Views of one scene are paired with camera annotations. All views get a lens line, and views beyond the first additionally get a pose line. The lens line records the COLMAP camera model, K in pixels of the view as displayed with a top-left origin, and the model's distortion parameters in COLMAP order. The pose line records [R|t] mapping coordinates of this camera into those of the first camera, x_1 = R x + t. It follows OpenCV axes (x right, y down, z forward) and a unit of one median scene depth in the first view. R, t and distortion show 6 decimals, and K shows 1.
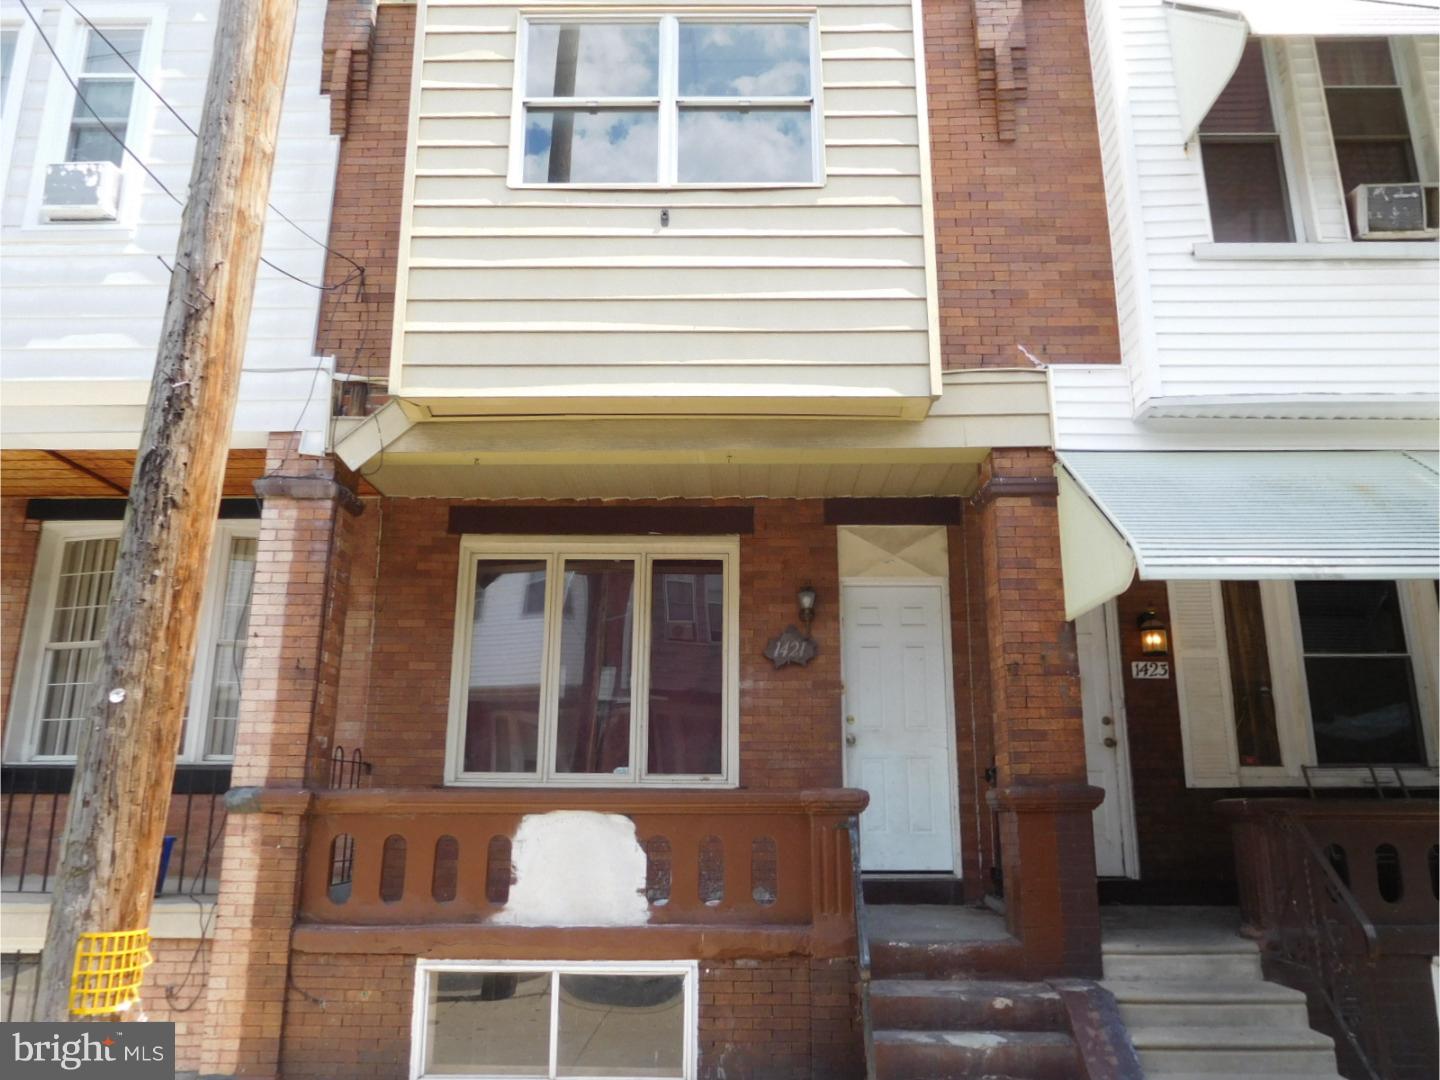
lens RADIAL K [[1054.3, 0, 720.0], [0, 1054.3, 540.0], [0, 0, 1]] dist [-0.019802, 0.004720]
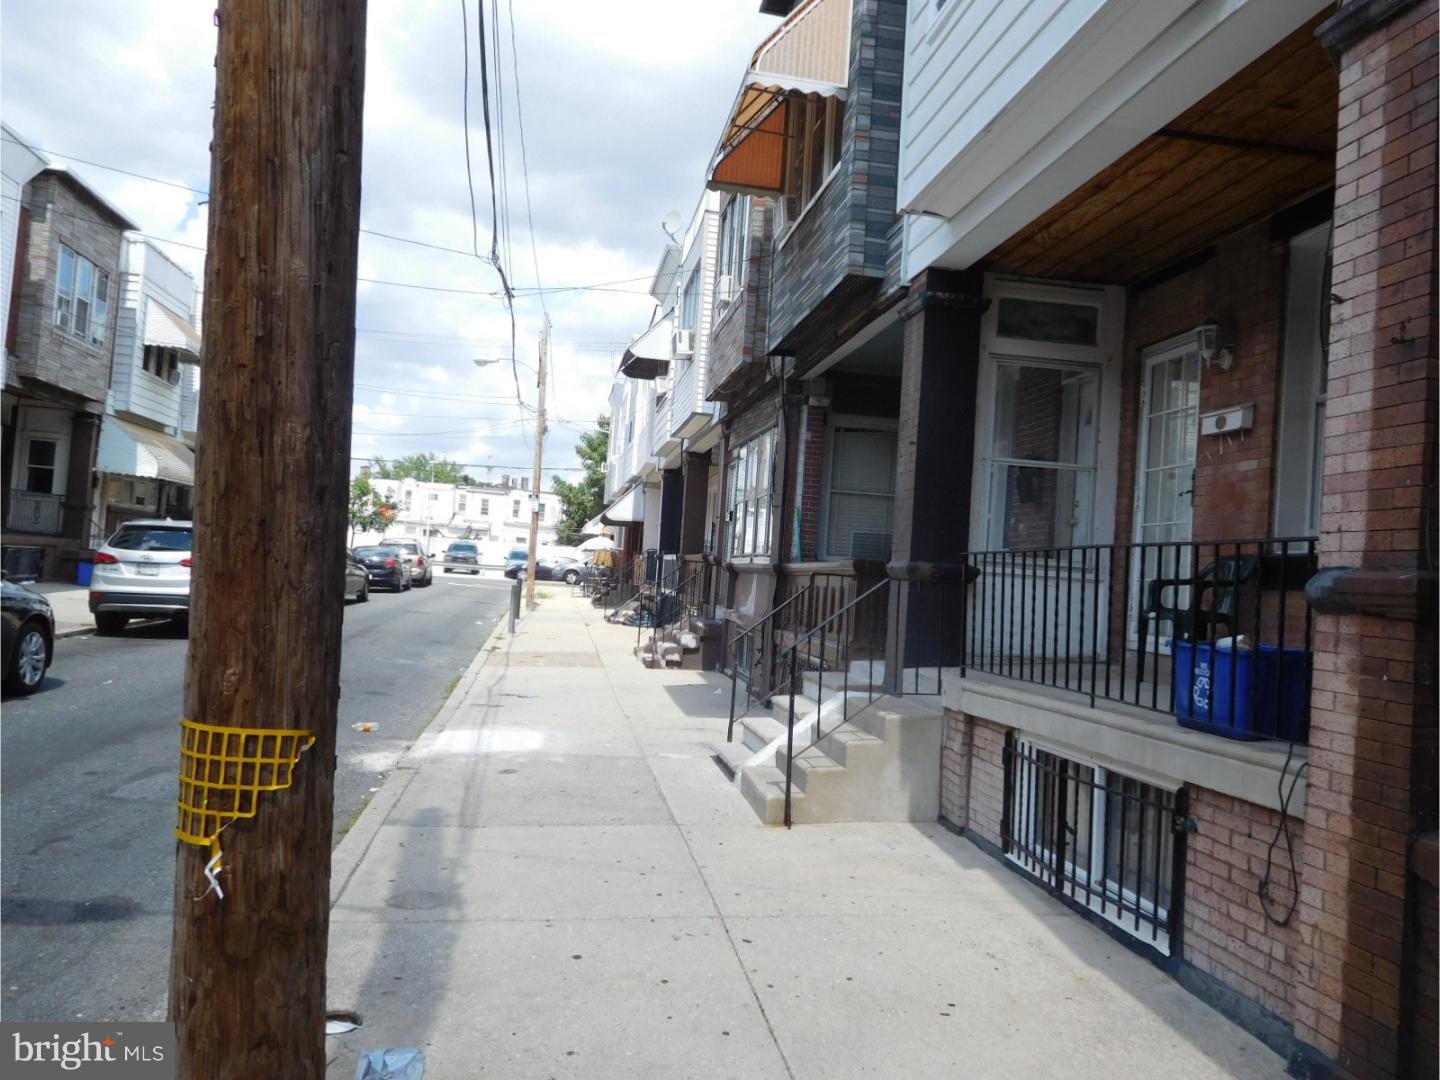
lens RADIAL K [[1087.3, 0, 728.7], [0, 1087.3, 542.2], [0, 0, 1]] dist [-0.010697, -0.000453]
pose [[0.180431, -0.027071, -0.983215, 0.054616], [0.187881, 0.982164, 0.007436, 0.150955], [0.965477, -0.186069, 0.182299, 0.563798]]
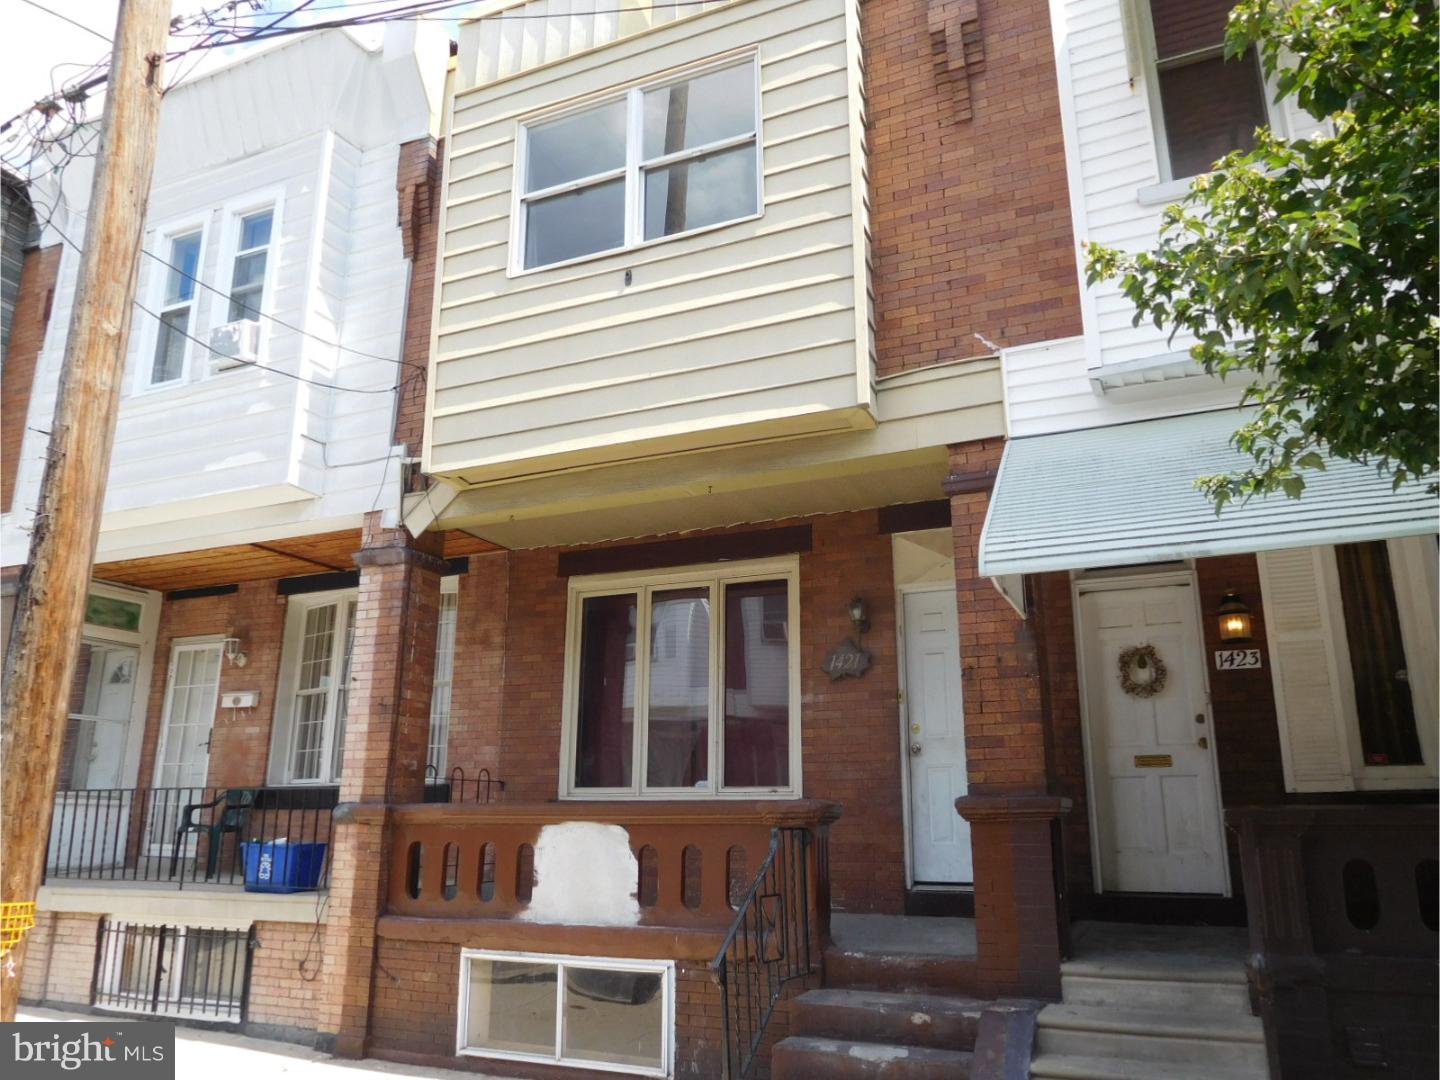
lens RADIAL K [[1051.3, 0, 719.1], [0, 1051.3, 543.8], [0, 0, 1]] dist [-0.012812, -0.011128]
pose [[0.917385, -0.102727, -0.384515, 0.441043], [0.099512, 0.994634, -0.028307, 0.009431], [0.385359, -0.012296, 0.922685, 0.029018]]
